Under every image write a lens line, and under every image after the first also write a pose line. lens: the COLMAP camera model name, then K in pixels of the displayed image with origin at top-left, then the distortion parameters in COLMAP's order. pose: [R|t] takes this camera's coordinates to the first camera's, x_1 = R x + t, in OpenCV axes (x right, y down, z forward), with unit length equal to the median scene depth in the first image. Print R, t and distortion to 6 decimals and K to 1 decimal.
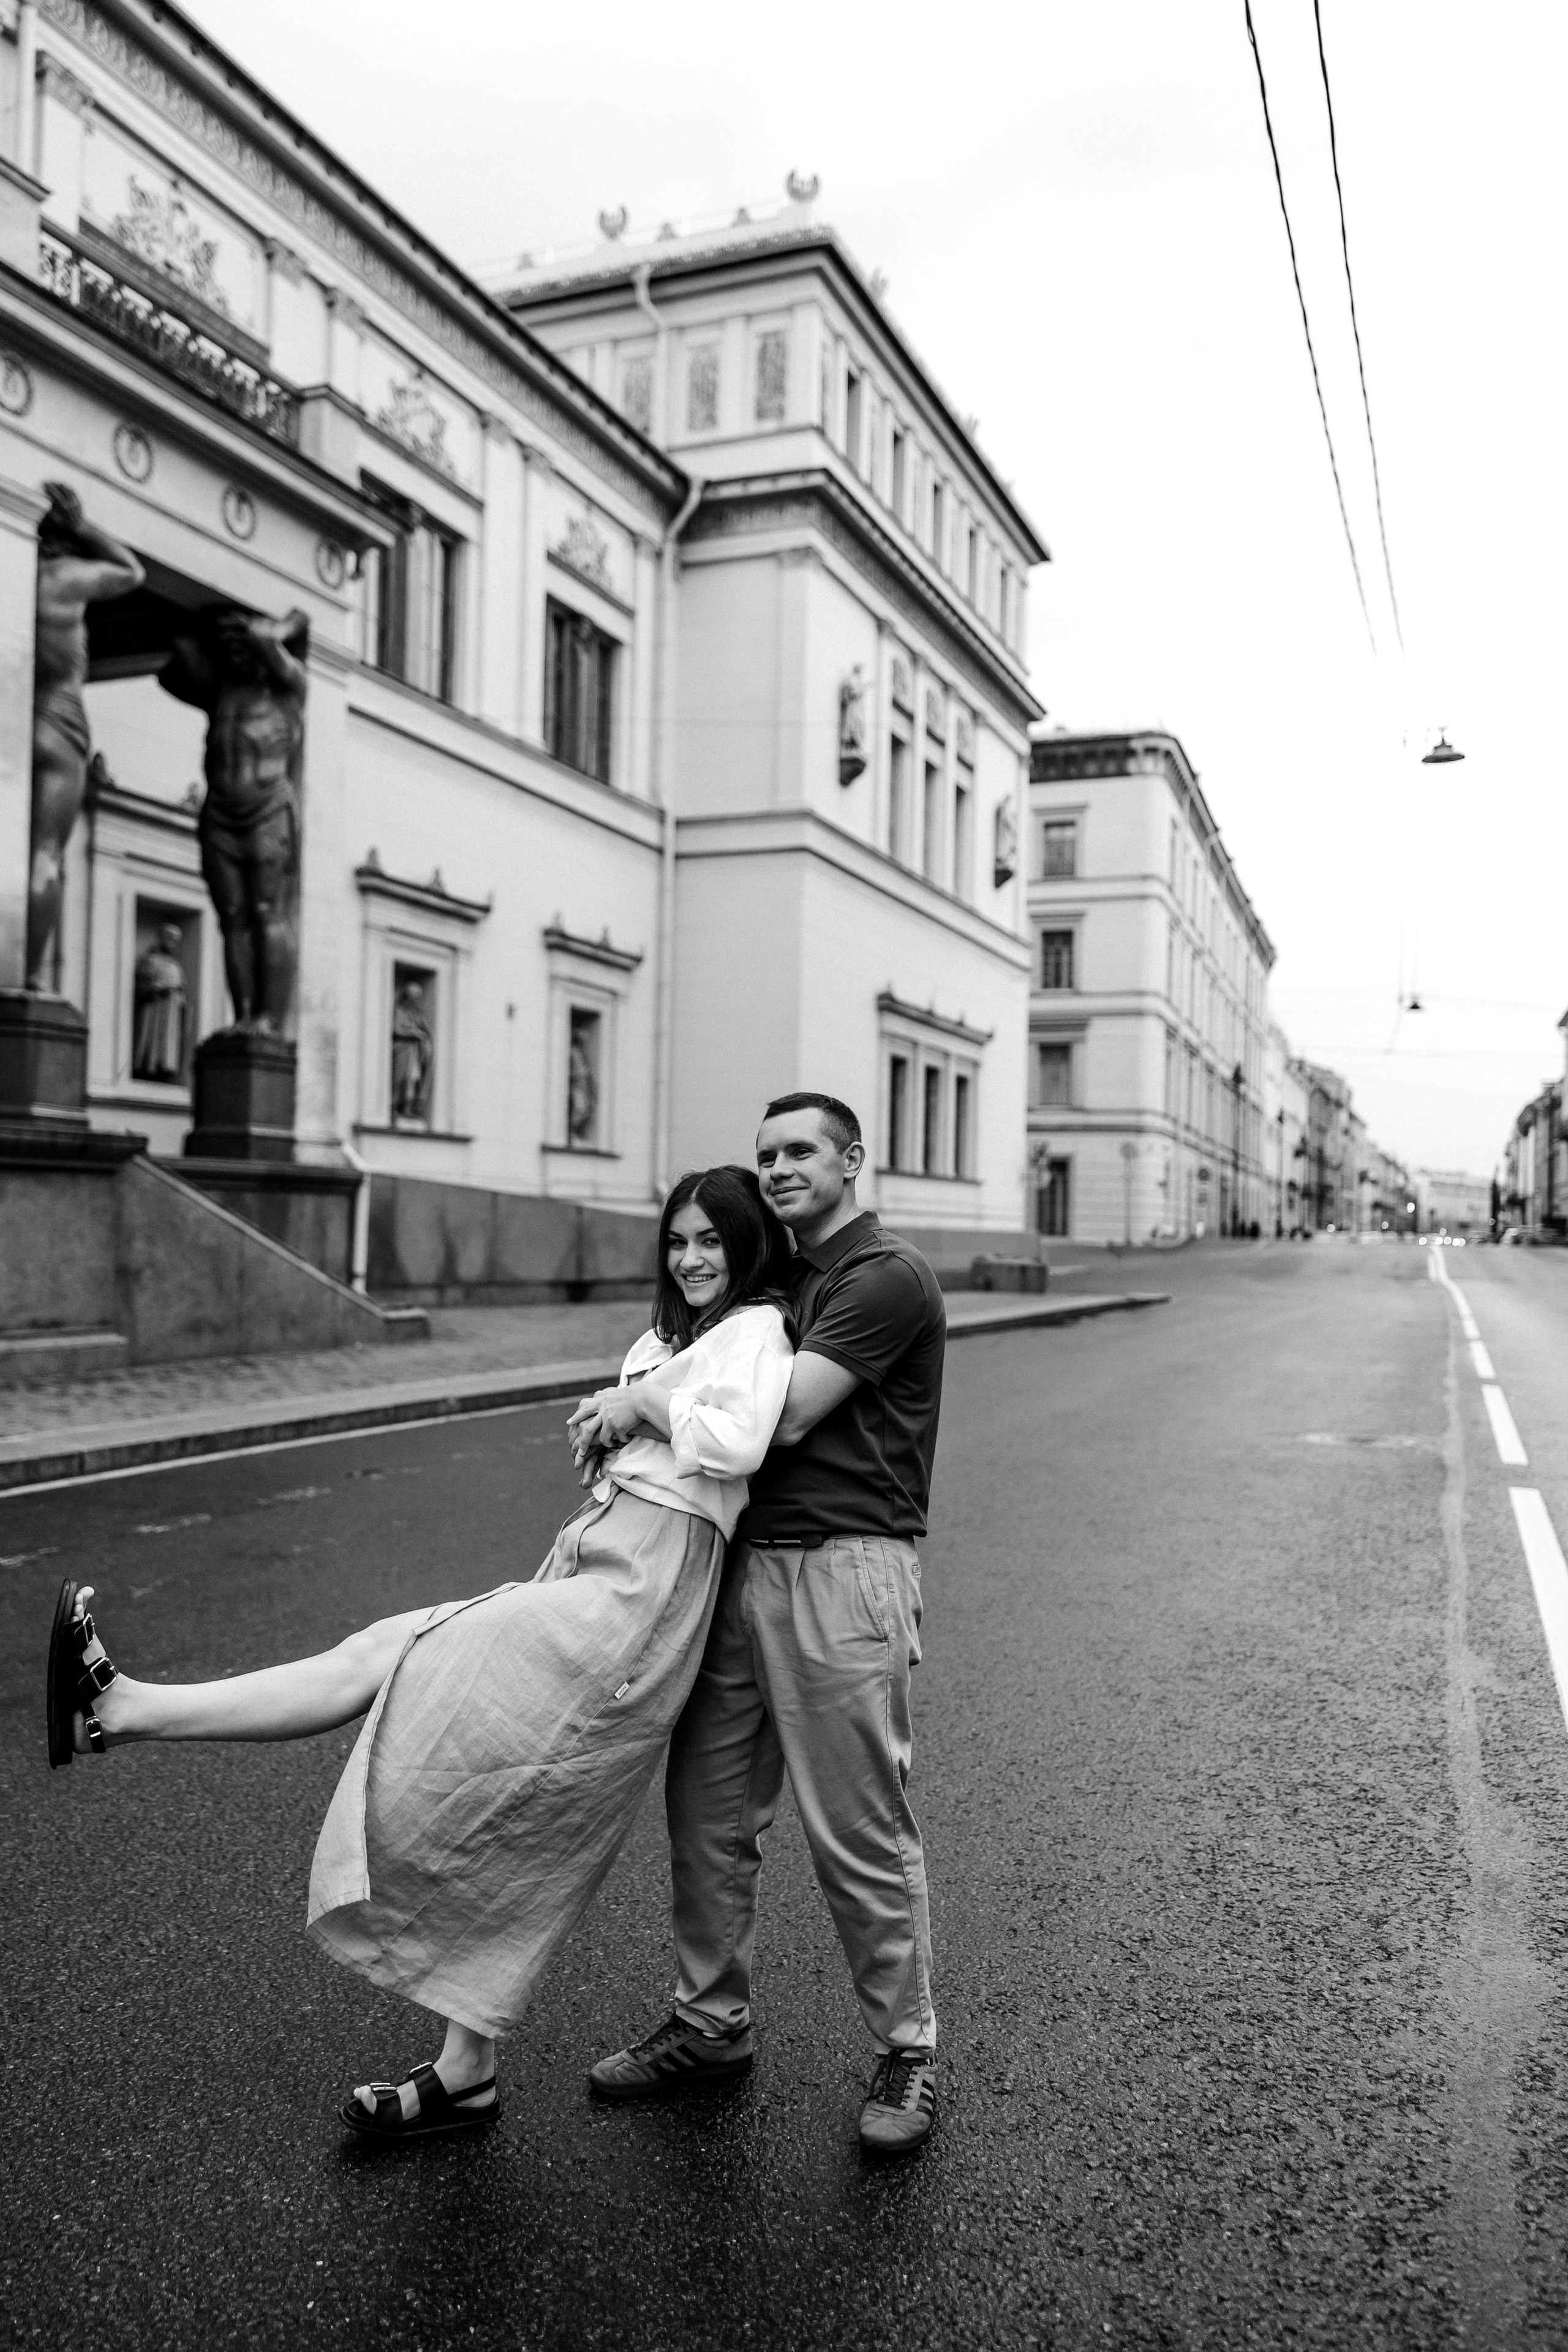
lens RADIAL K [[1755.4, 0, 773.2], [0, 1755.4, 1187.9], [0, 0, 1]] dist [0.008837, -0.005711]
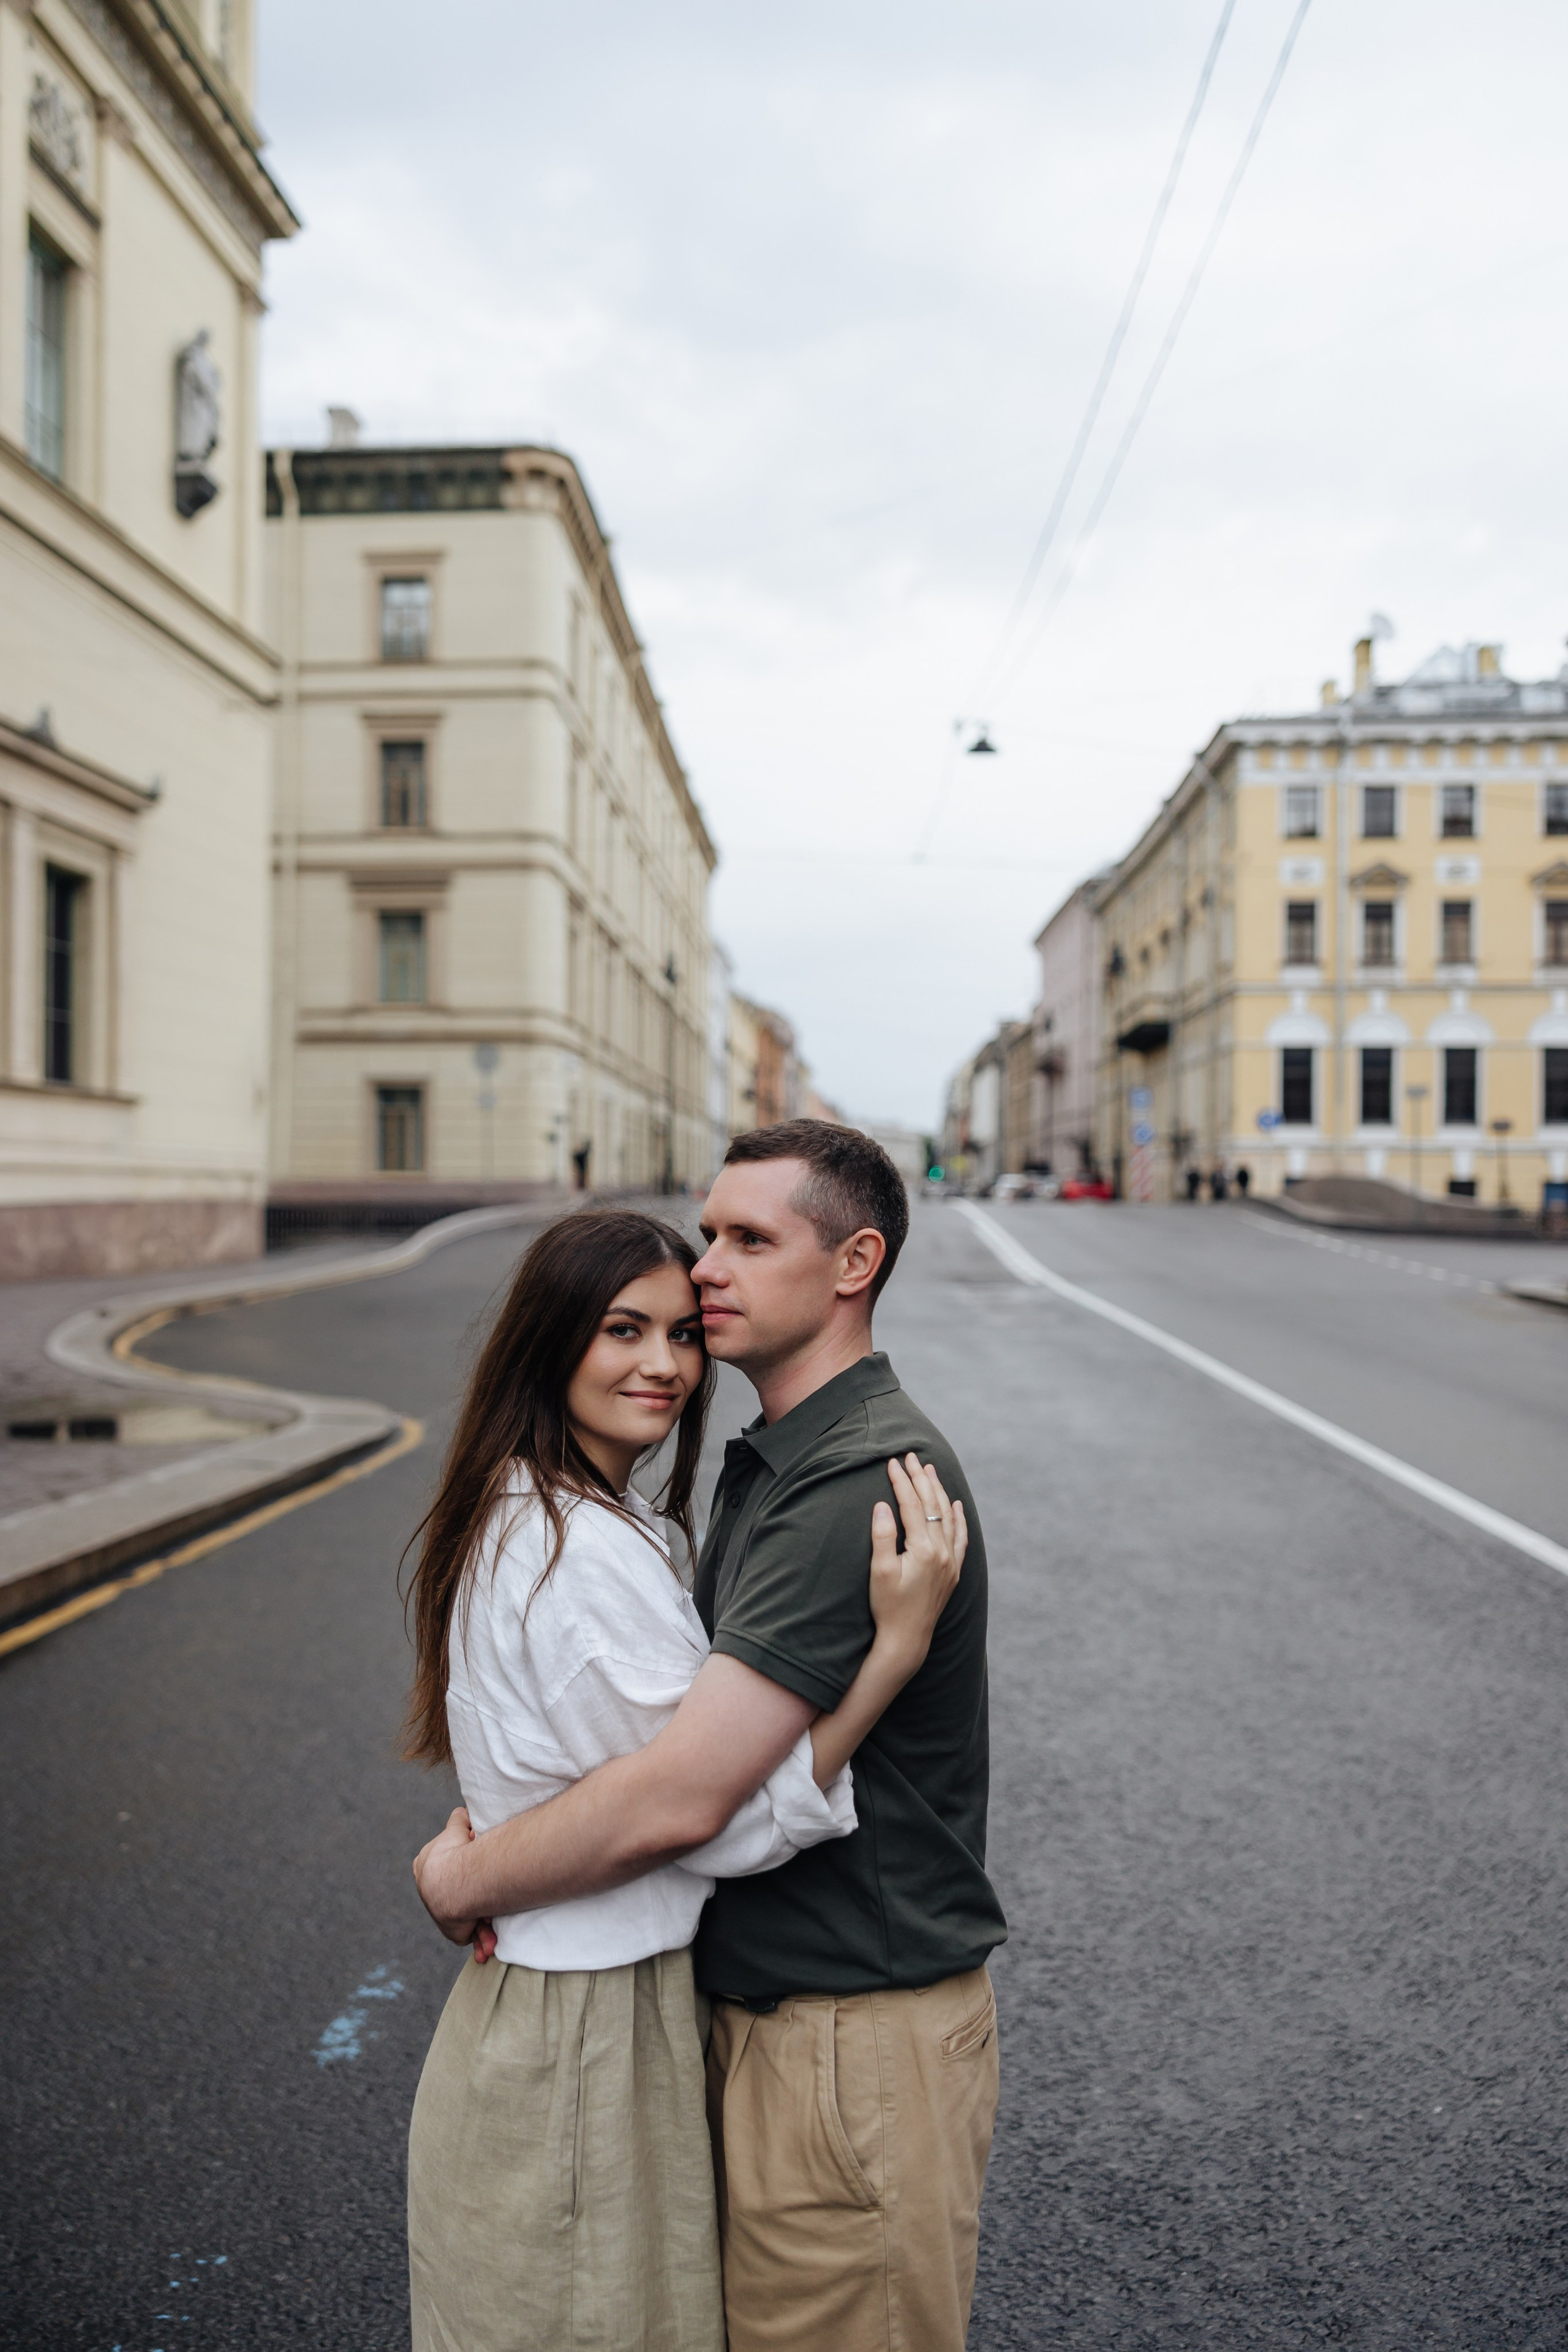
lens RADIAL K [[1755.4, 0, 773.2], [0, 1755.4, 1187.9], [0, 0, 1]] dist [0.008837, -0.005711]
pose [[0.952892, -0.018672, 0.302734, 0.181132], [0.011180, 0.999587, 0.026462, 0.013355], [-0.303103, -0.021831, 0.952708, 0.637958]]
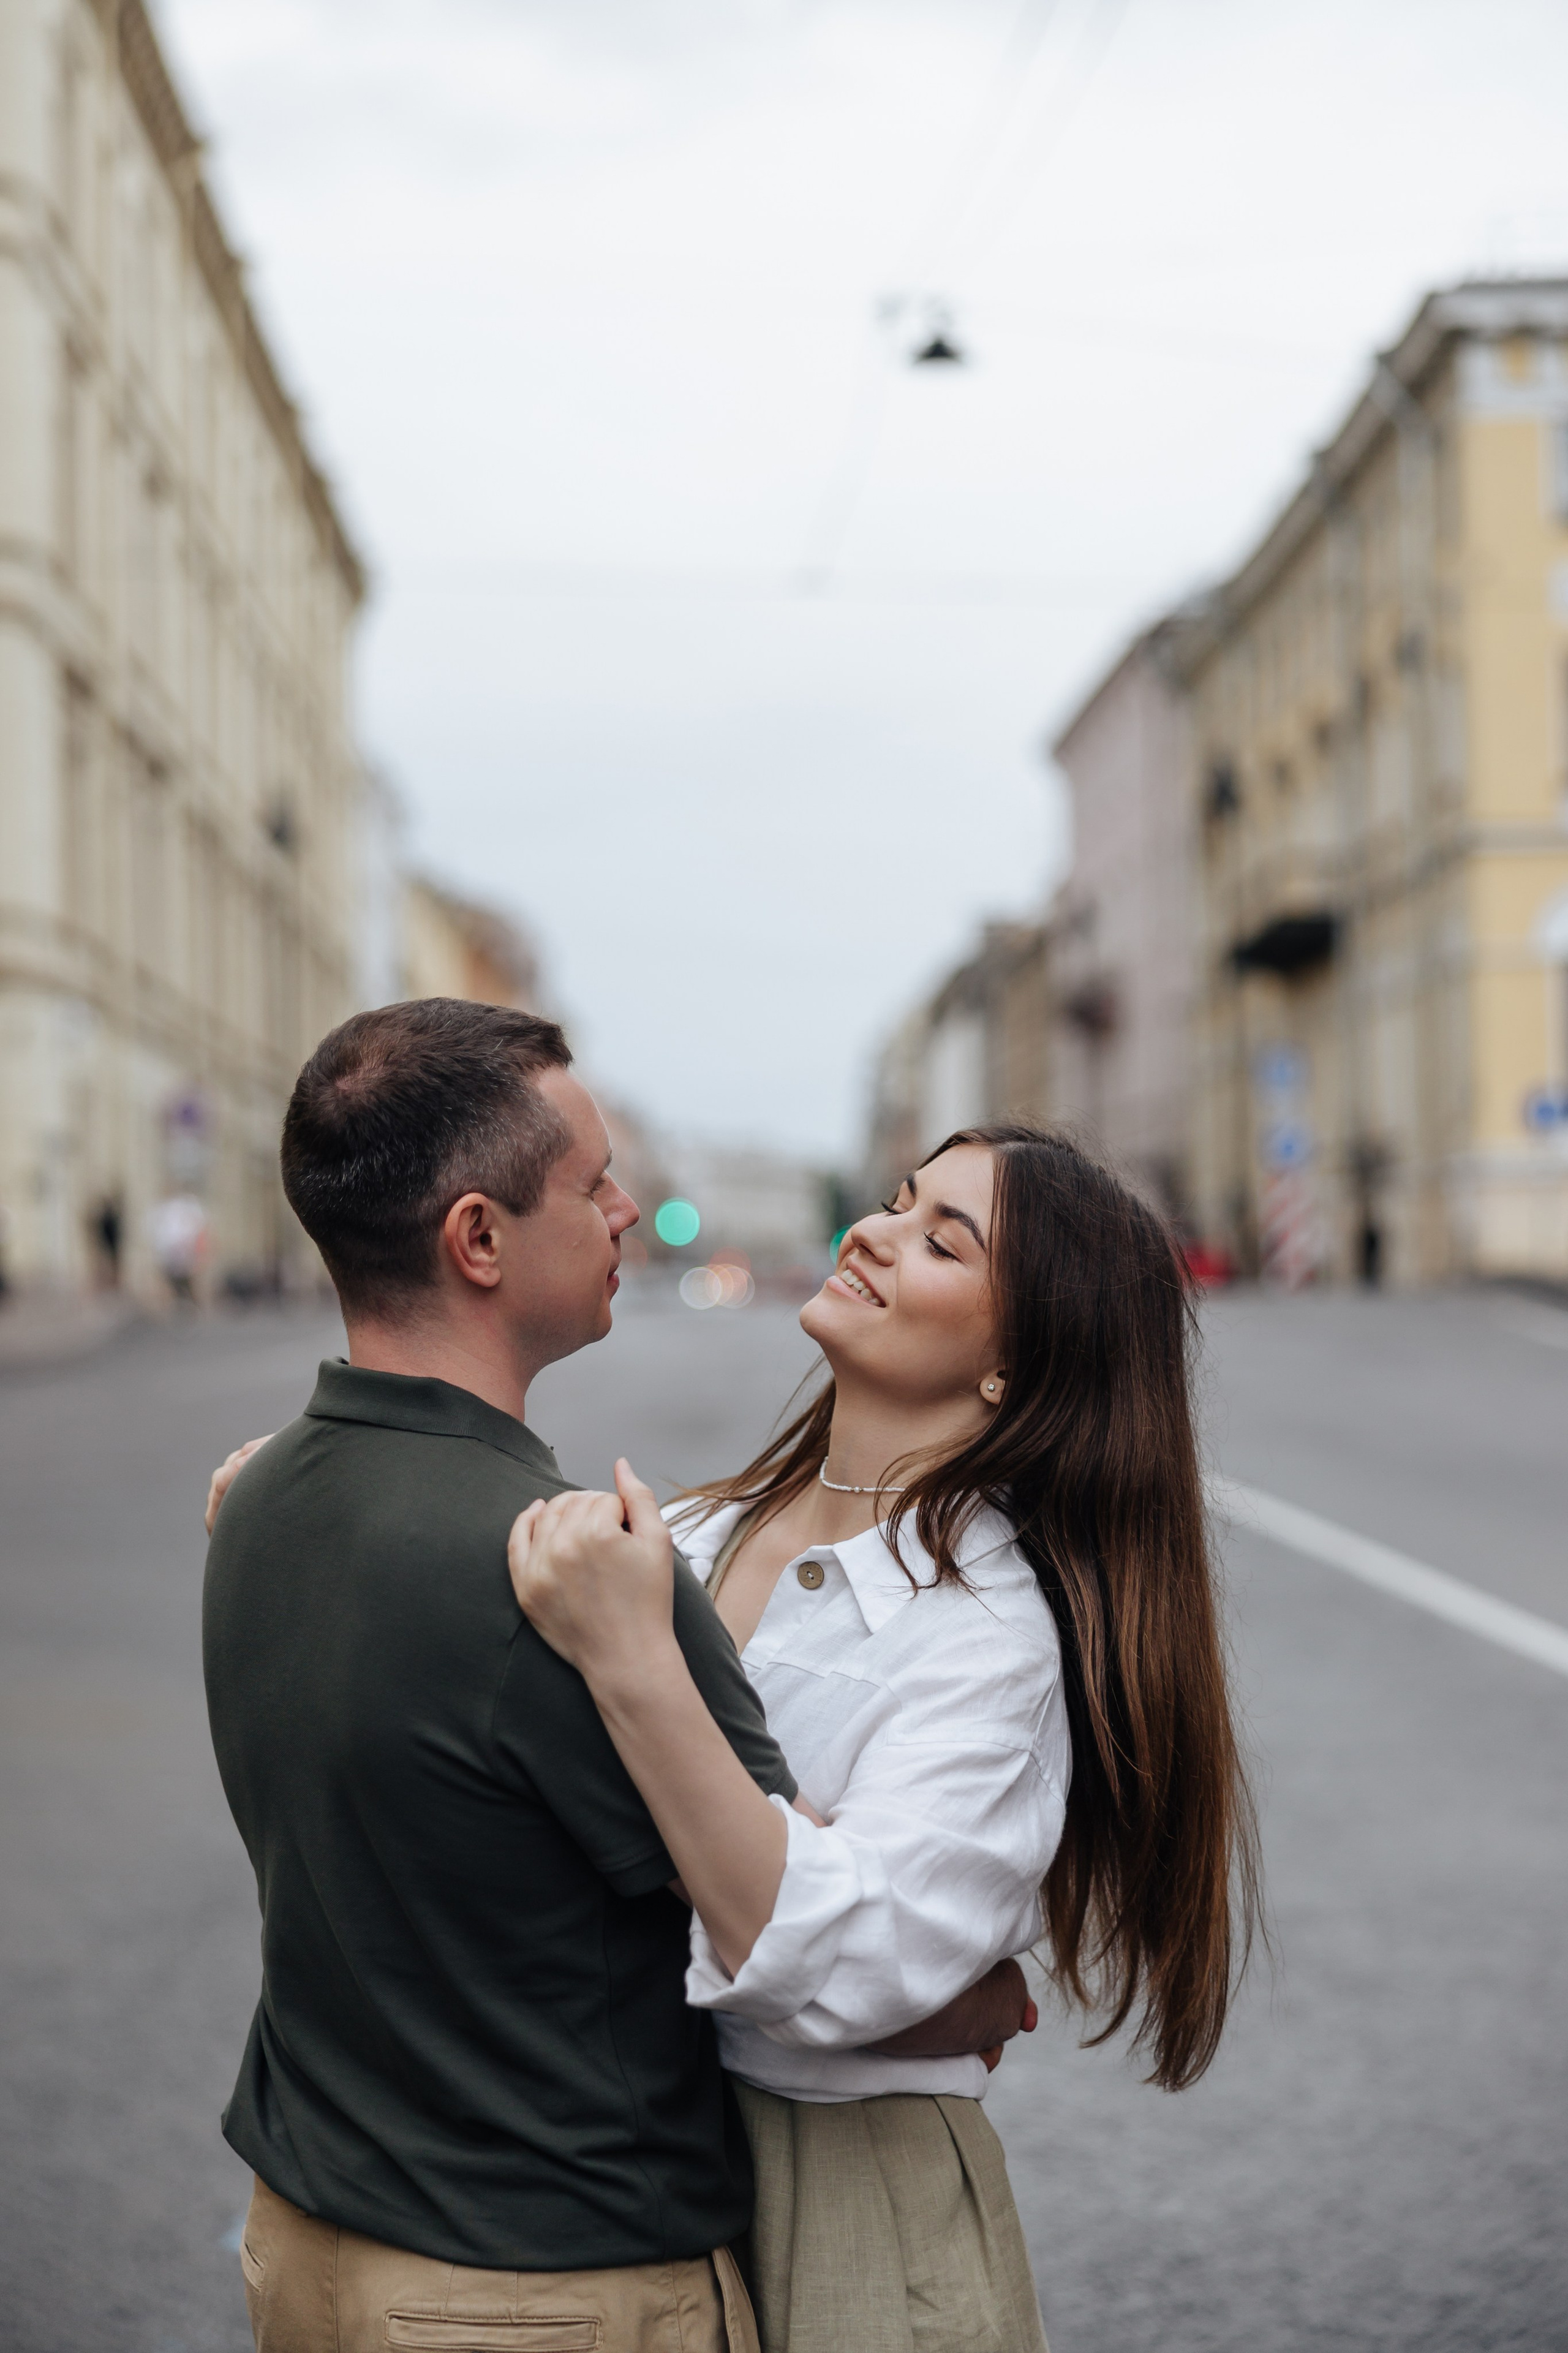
lens RADIAL K [[3788.0, 0, 680.9], [0, 3788.0, 1175.0], [0, 0, 1]] dist [-0.004942, -0.023609]
pose [[0.936607, -0.032403, 0.348881, 0.169929], [0.035337, 0.999373, -0.002048, 0.015712], [-0.348596, 0.014247, 0.937165, 0.619111]]
